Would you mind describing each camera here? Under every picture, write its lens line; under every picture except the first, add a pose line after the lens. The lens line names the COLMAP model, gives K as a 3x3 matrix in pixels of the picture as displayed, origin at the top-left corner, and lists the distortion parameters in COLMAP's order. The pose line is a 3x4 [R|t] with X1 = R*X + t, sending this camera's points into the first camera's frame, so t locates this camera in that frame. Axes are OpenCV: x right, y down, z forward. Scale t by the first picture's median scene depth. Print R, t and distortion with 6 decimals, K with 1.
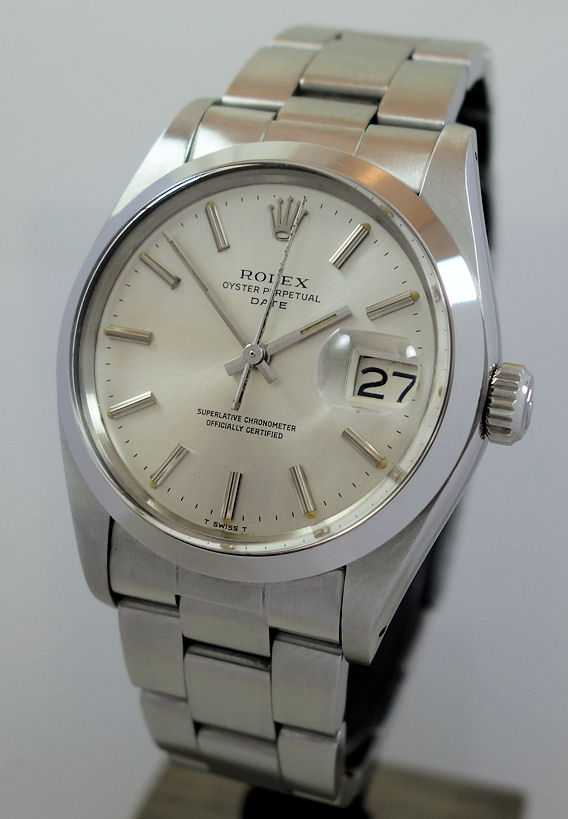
lens RADIAL K [[681.6, 0, 283.9], [0, 681.6, 411.2], [0, 0, 1]] dist [0.011003, 0.018849]
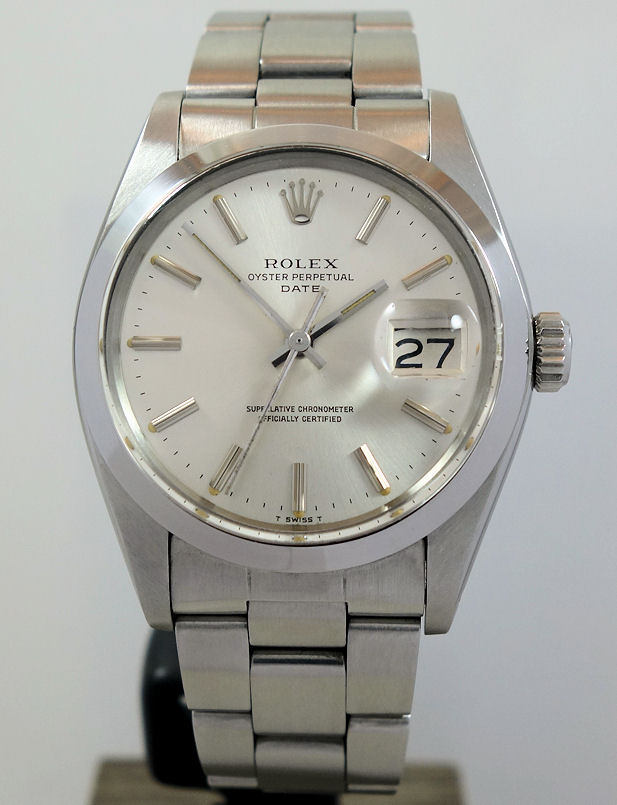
lens RADIAL K [[704.7, 0, 308.1], [0, 704.7, 402.4], [0, 0, 1]] dist [0.035702, -0.022386]
pose [[0.979206, -0.162412, 0.121564, -0.156417], [0.162871, 0.986628, 0.006219, -0.001231], [-0.120948, 0.013710, 0.992564, -0.009165]]
